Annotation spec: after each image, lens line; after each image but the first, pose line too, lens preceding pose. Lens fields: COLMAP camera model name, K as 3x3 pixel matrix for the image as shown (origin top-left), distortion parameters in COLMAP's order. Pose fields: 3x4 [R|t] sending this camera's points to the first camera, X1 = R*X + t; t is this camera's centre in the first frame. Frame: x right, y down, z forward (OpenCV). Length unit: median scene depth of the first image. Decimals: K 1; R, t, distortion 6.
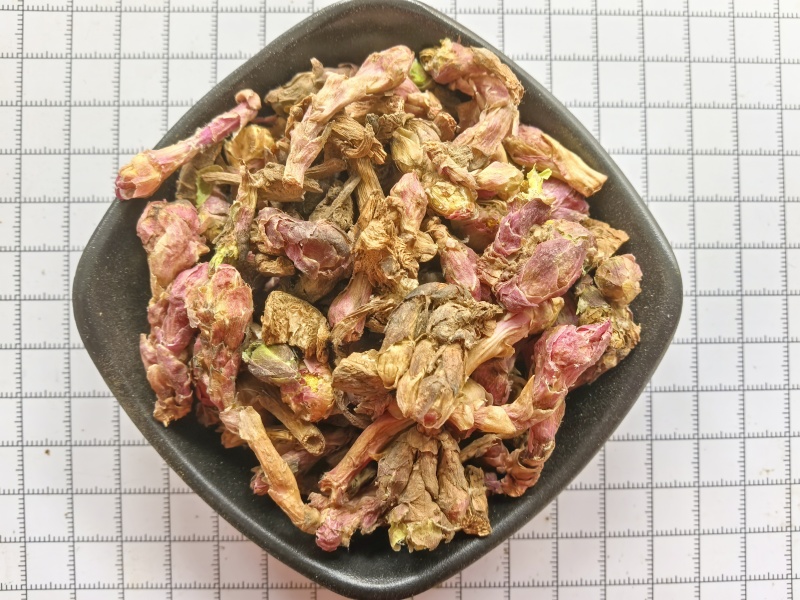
lens RADIAL K [[629.7, 0, 403.4], [0, 629.7, 305.6], [0, 0, 1]] dist [-0.042118, -0.026660]
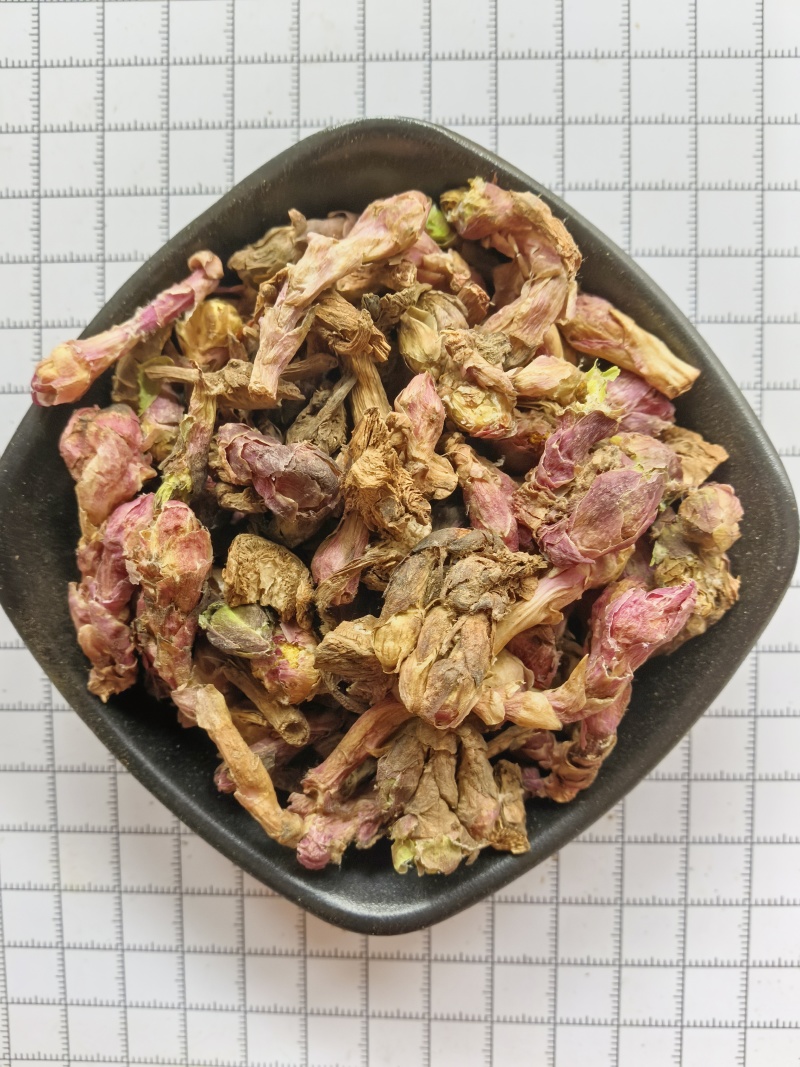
lens RADIAL K [[839.8, 0, 393.4], [0, 839.8, 528.2], [0, 0, 1]] dist [-0.042118, -0.026660]
pose [[0.998223, 0.008213, -0.059014, 0.034854], [-0.004135, 0.997616, 0.068885, -0.096977], [0.059439, -0.068518, 0.995878, 0.015701]]
